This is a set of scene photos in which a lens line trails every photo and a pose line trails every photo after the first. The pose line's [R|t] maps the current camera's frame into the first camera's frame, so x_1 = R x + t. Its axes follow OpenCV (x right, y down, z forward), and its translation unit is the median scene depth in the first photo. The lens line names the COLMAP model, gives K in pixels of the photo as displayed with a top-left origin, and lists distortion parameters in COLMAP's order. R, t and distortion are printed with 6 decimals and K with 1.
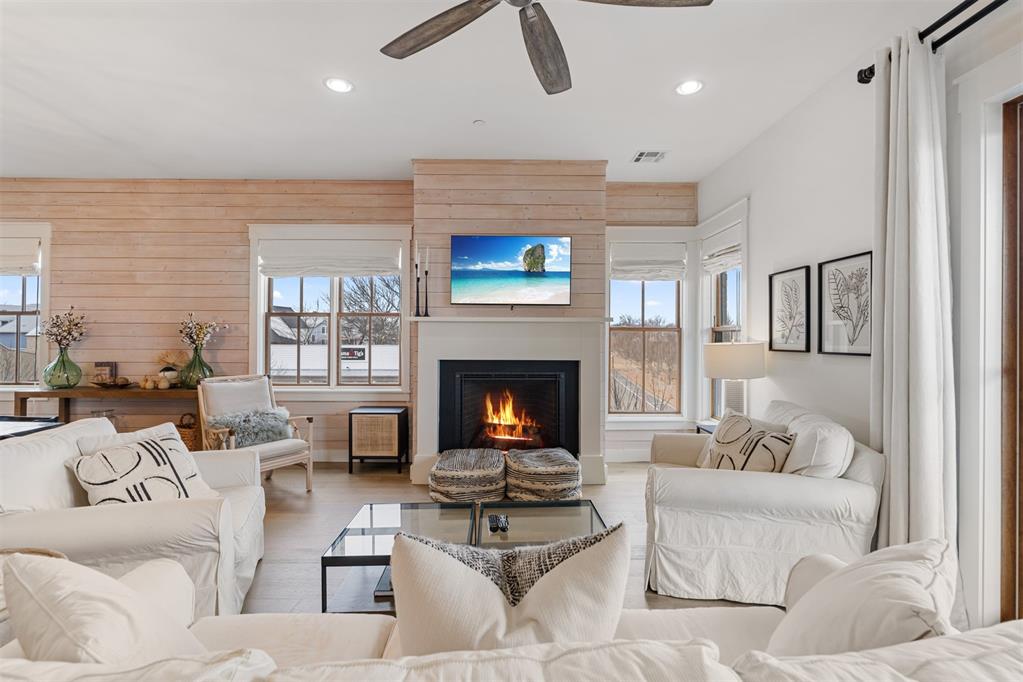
lens RADIAL K [[462.7, 0, 509.9], [0, 462.7, 337.6], [0, 0, 1]] dist [-0.002808, 0.000603]
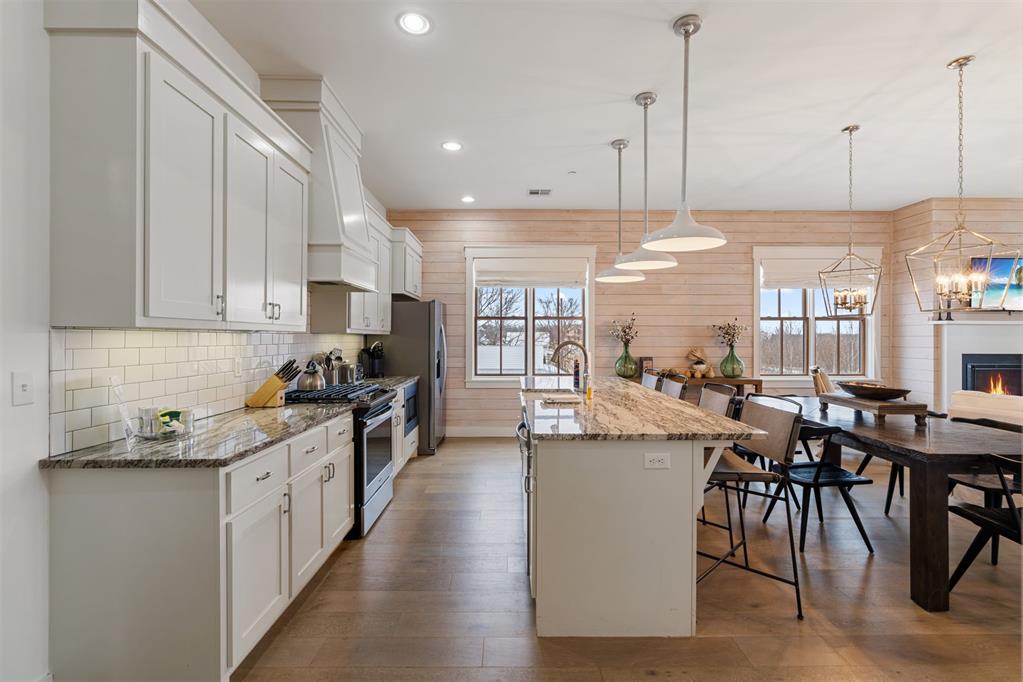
lens RADIAL K [[462.7, 0, 513.2], [0, 462.7, 340.5], [0, 0, 1]] dist [-0.002808, 0.000603]
pose [[0.999995, -0.002158, 0.002485, -1.216308], [0.002161, 0.999997, -0.001266, 0.008380], [-0.002482, 0.001272, 0.999996, -0.245381]]
